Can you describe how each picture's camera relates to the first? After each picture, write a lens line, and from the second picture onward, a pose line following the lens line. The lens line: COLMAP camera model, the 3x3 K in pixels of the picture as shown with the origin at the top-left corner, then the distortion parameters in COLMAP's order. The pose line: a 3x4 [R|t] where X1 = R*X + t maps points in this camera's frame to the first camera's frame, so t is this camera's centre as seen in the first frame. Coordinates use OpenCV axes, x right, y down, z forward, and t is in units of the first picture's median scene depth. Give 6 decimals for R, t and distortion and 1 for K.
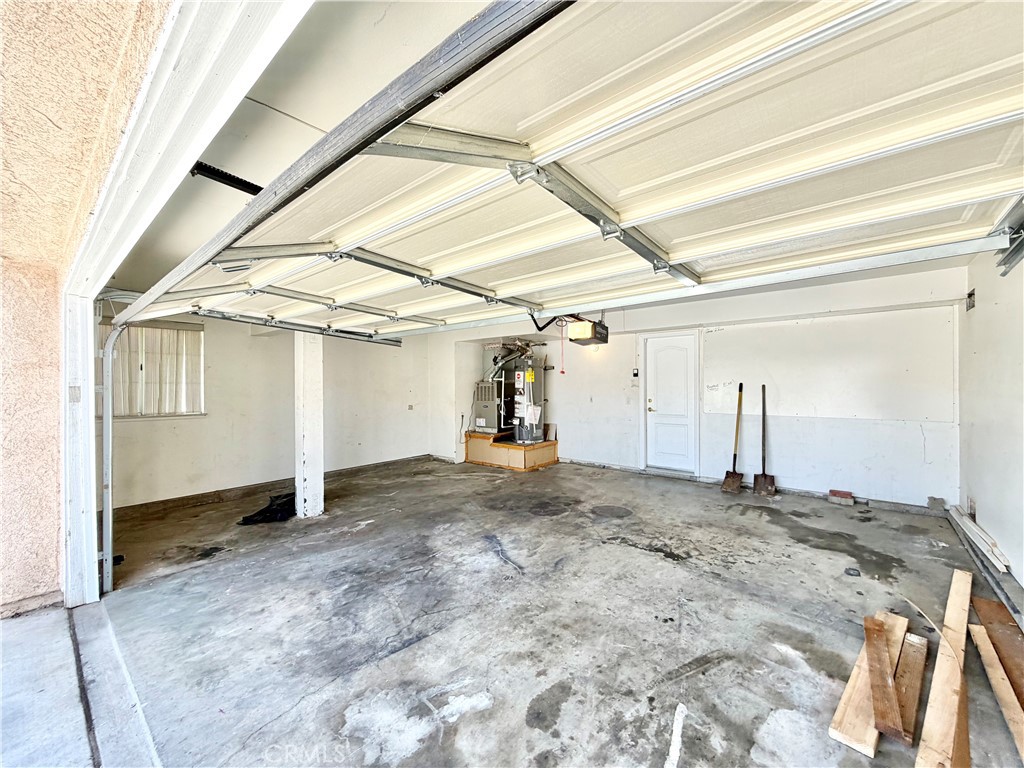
lens RADIAL K [[409.5, 0, 510.3], [0, 409.5, 384.6], [0, 0, 1]] dist [-0.003211, 0.000074]
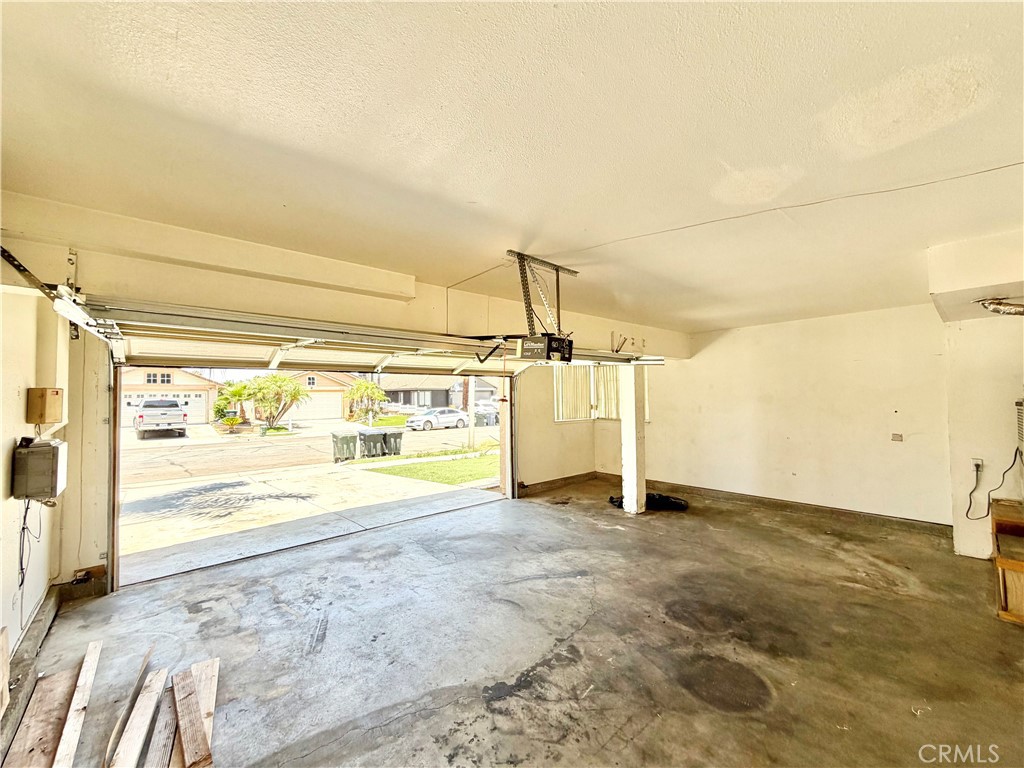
lens RADIAL K [[409.5, 0, 509.6], [0, 409.5, 385.6], [0, 0, 1]] dist [-0.003211, 0.000074]
pose [[-0.150528, -0.019293, -0.988417, 0.894964], [0.014118, 0.999666, -0.021663, -0.036767], [0.988505, -0.017216, -0.150206, 0.969300]]
